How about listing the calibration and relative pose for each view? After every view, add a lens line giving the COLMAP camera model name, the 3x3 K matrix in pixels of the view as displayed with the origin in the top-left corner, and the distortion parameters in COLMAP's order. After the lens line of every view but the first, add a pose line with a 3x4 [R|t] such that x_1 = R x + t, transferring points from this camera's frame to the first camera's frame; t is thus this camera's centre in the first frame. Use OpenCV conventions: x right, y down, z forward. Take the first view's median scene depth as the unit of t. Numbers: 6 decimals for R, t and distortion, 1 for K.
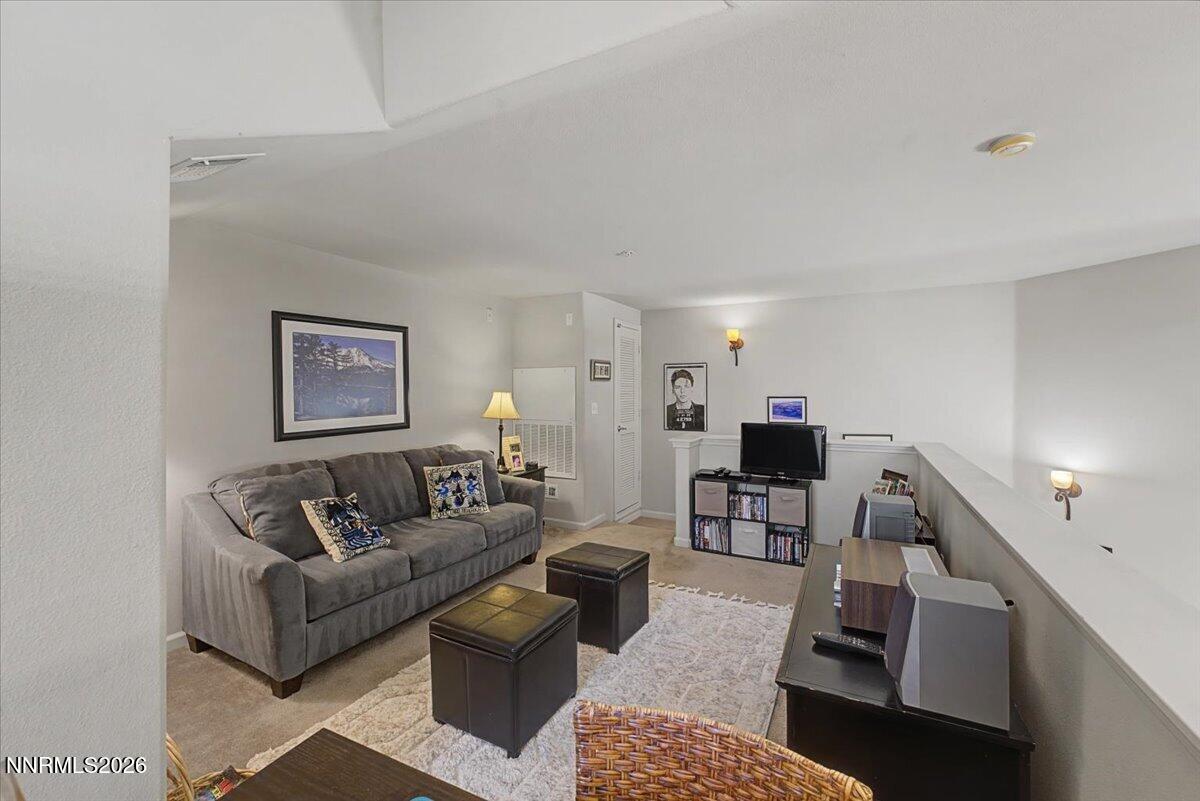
lens RADIAL K [[480.2, 0, 600.1], [0, 480.2, 398.0], [0, 0, 1]] dist [-0.003866, 0.000092]
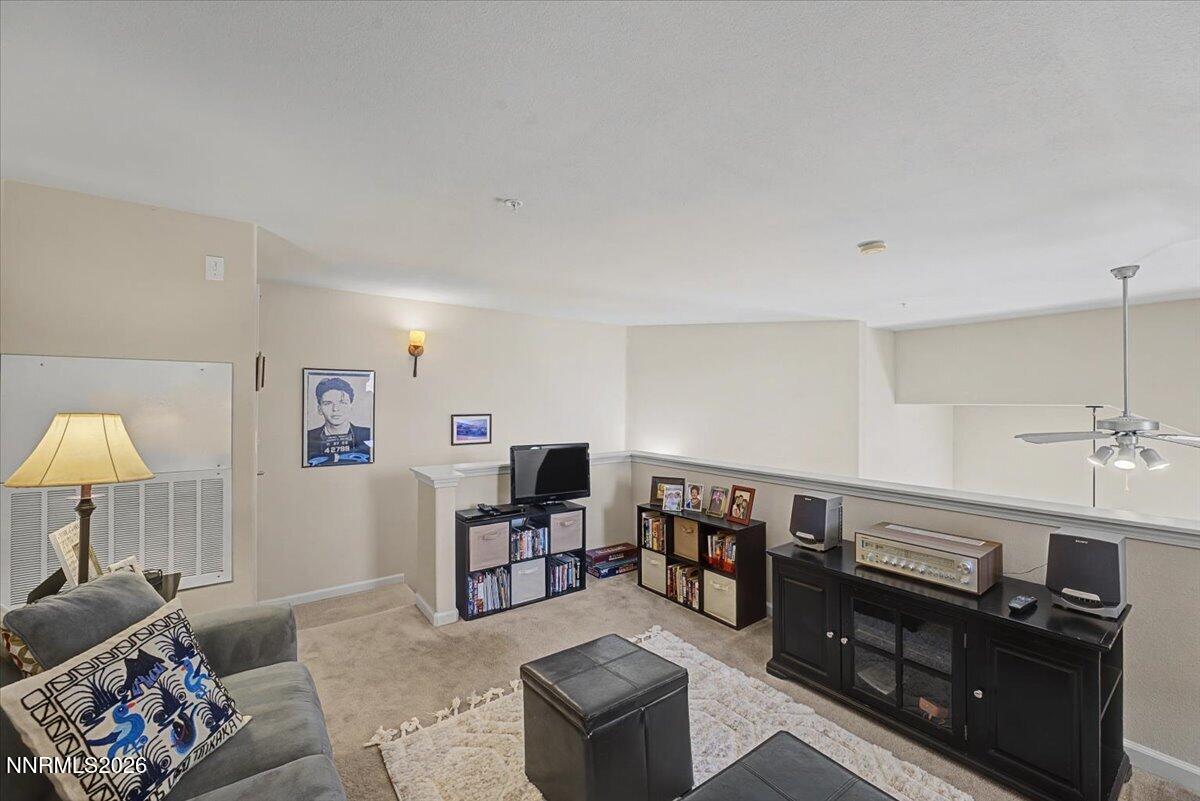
lens RADIAL K [[479.7, 0, 598.7], [0, 479.7, 402.8], [0, 0, 1]] dist [-0.000508, 0.000109]
pose [[0.443816, 0.006762, 0.896092, -0.385671], [0.013204, 0.999814, -0.014084, -0.011165], [-0.896021, 0.018083, 0.443644, 0.473010]]
